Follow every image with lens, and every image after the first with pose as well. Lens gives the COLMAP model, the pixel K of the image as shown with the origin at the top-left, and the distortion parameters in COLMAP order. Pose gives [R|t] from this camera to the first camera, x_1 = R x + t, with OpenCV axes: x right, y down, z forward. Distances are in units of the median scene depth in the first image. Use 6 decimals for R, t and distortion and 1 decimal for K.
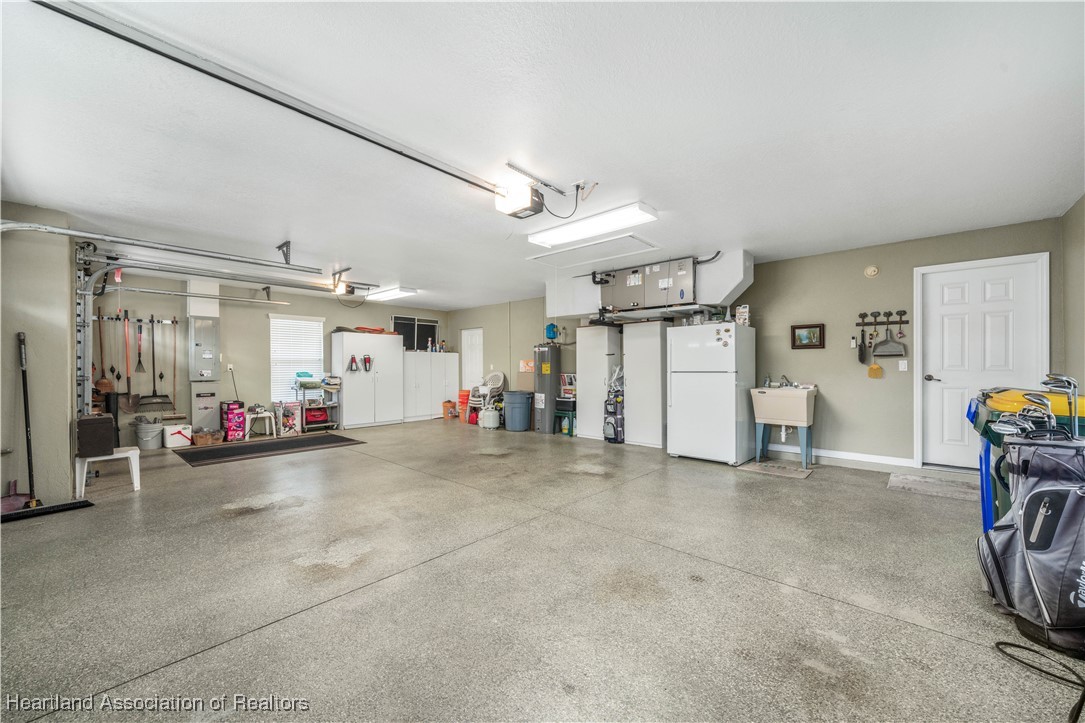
lens RADIAL K [[408.9, 0, 546.4], [0, 408.9, 360.6], [0, 0, 1]] dist [-0.001709, 0.000177]
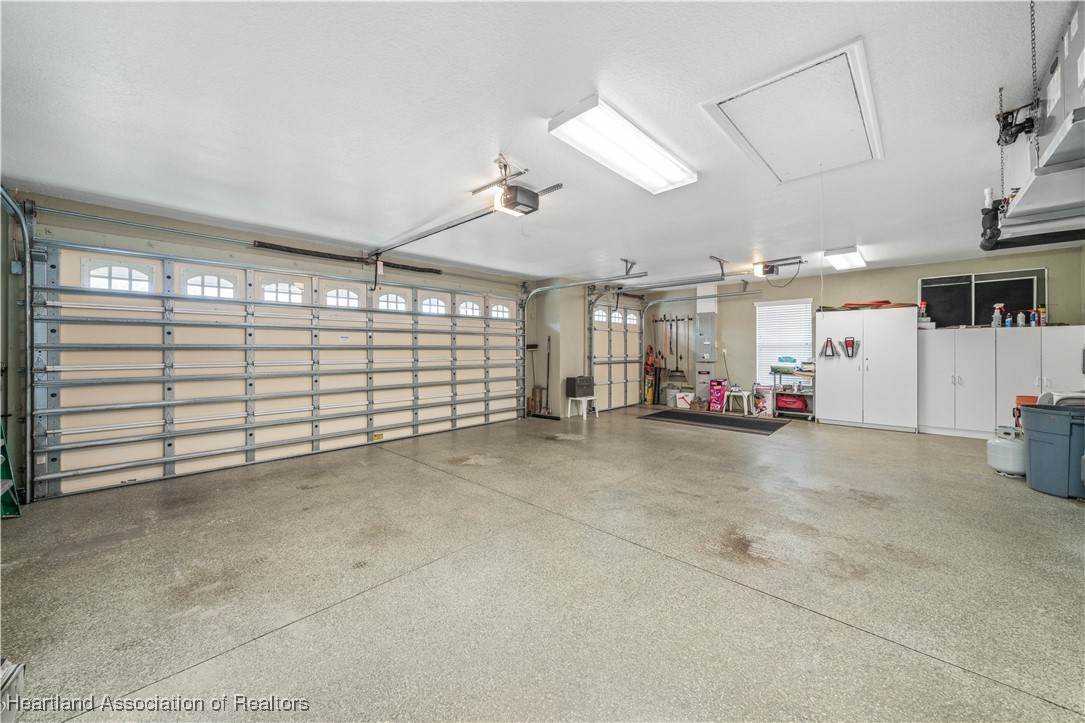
lens RADIAL K [[408.9, 0, 546.4], [0, 408.9, 360.6], [0, 0, 1]] dist [-0.001709, 0.000177]
pose [[-0.032059, 0.027848, -0.999098, 0.480221], [0.013915, 0.999527, 0.027414, 0.002392], [0.999389, -0.013023, -0.032432, 0.533953]]
